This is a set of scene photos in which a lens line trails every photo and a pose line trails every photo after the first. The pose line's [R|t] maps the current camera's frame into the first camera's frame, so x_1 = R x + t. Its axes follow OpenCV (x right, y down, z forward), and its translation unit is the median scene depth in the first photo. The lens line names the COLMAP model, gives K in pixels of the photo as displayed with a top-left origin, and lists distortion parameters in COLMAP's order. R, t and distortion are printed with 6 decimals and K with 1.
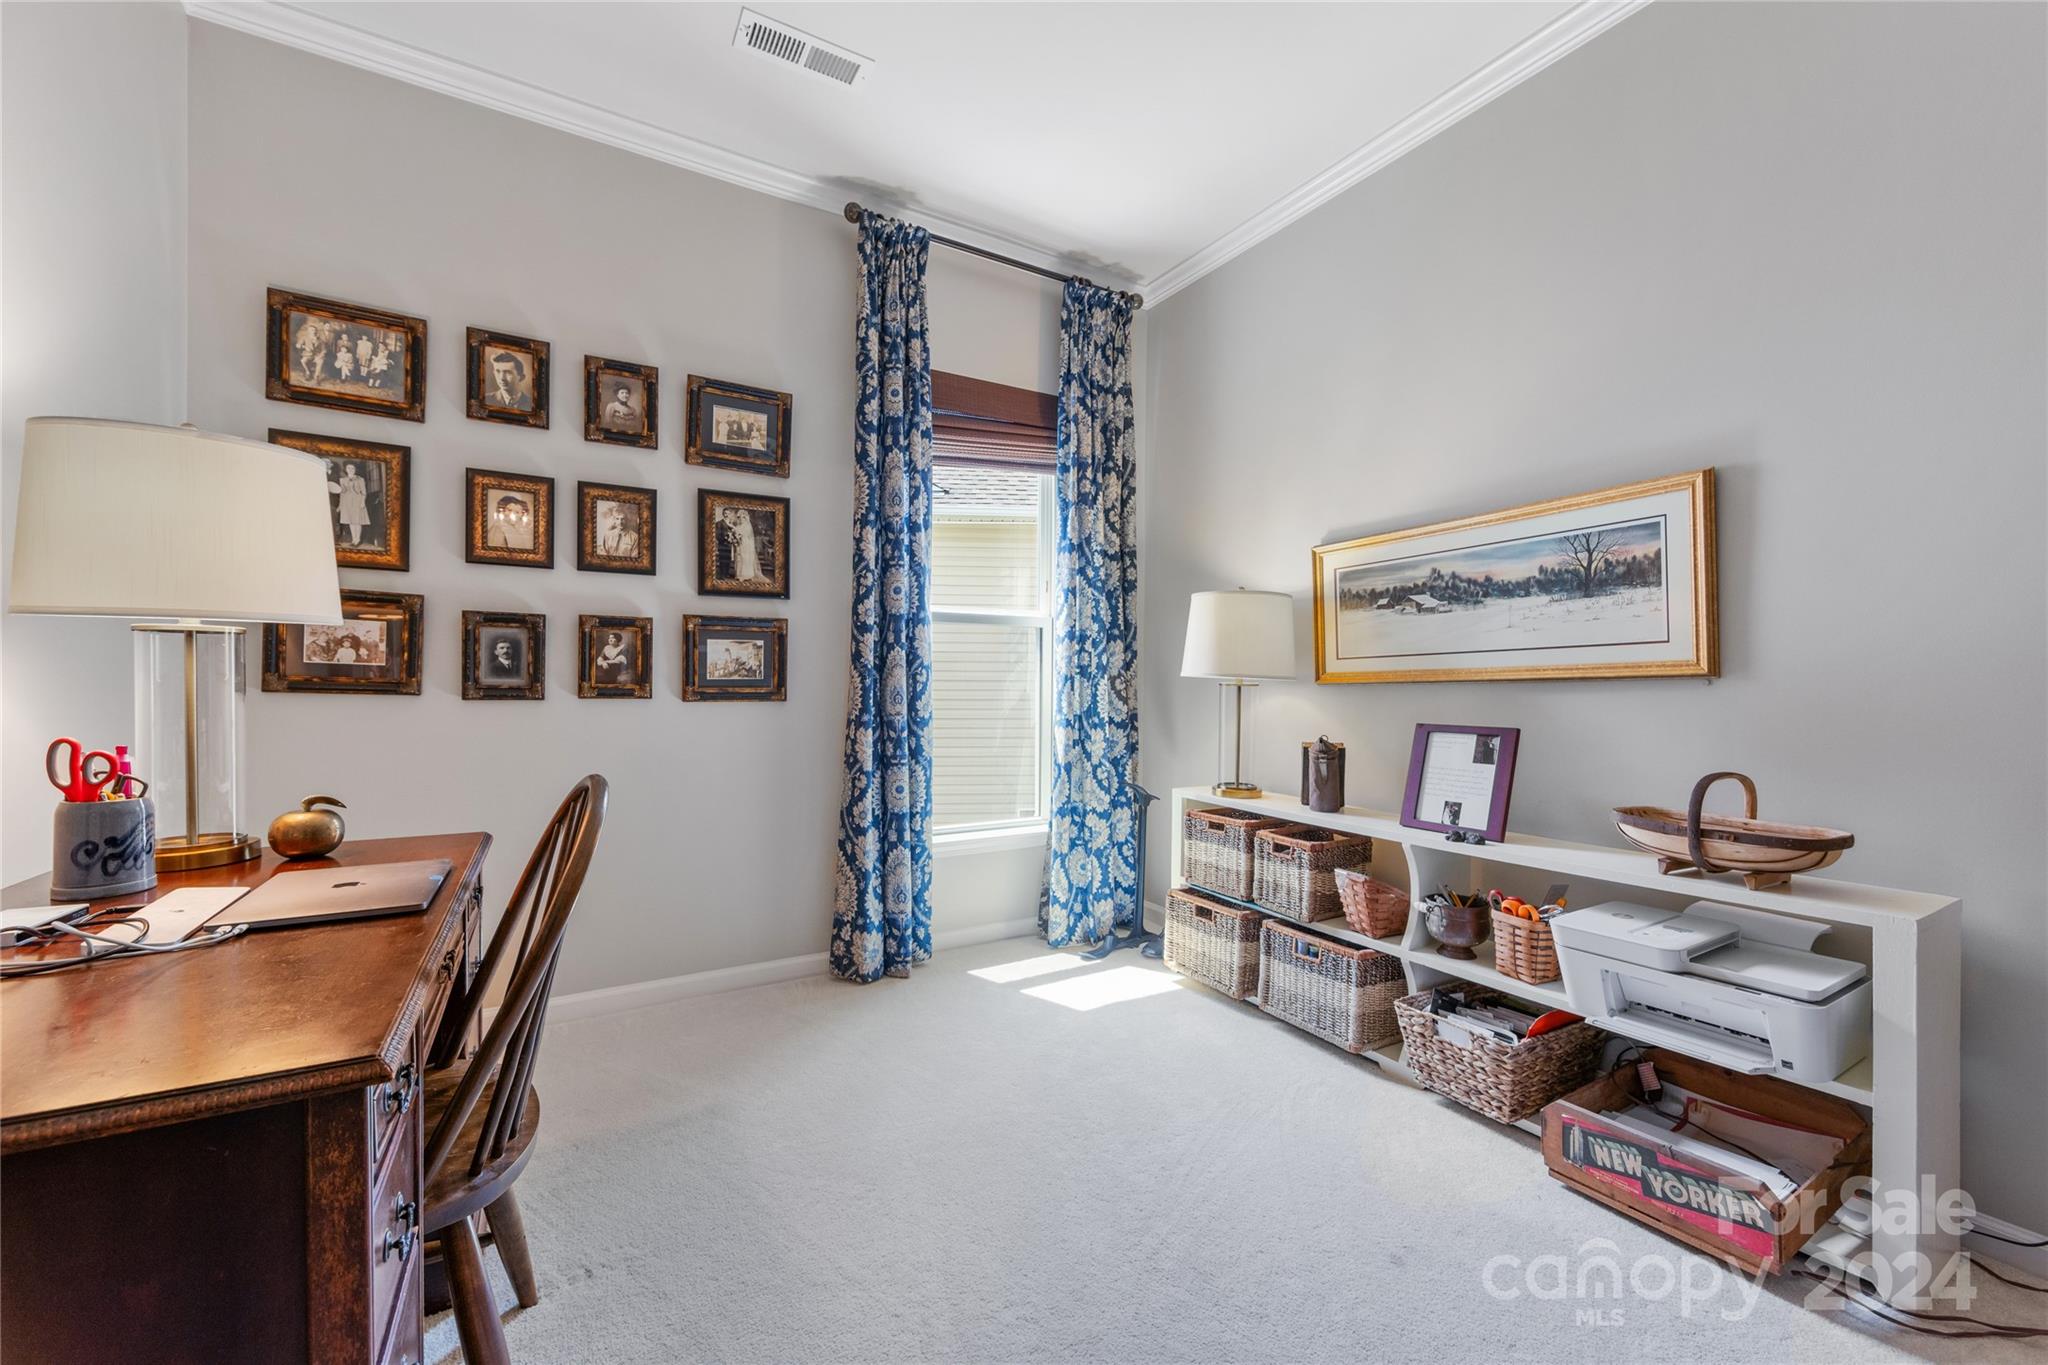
lens RADIAL K [[803.0, 0, 1021.9], [0, 803.0, 686.0], [0, 0, 1]] dist [-0.003378, -0.000513]
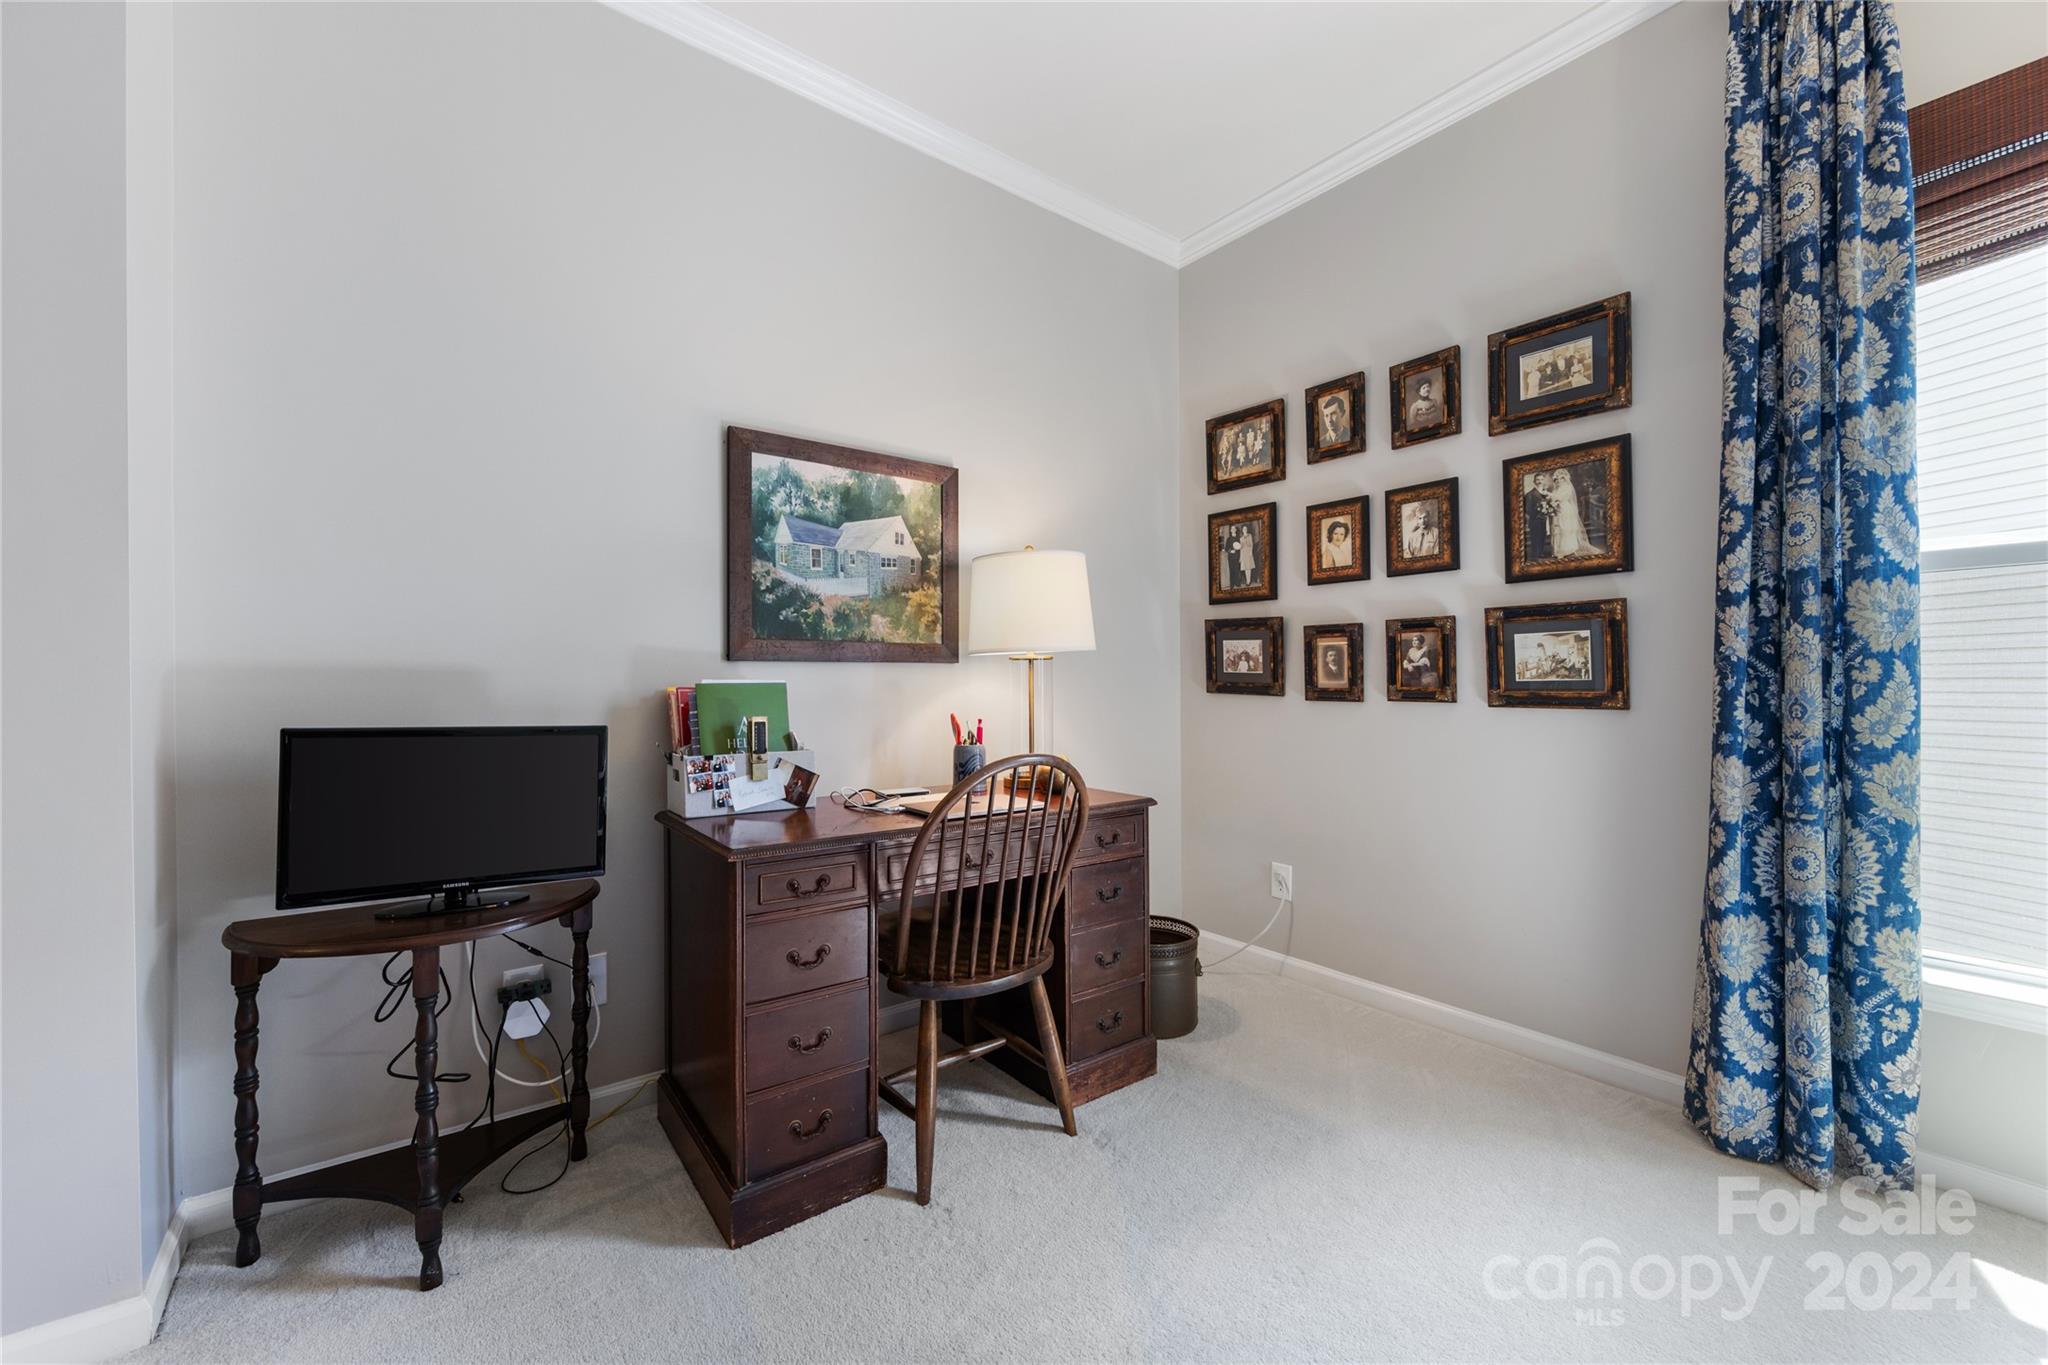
lens RADIAL K [[796.2, 0, 1028.1], [0, 796.2, 682.5], [0, 0, 1]] dist [-0.001324, -0.000102]
pose [[0.132133, -0.006361, -0.991212, 0.388151], [0.000849, 0.999980, -0.006304, -0.002192], [0.991232, -0.000009, 0.132136, 0.387685]]
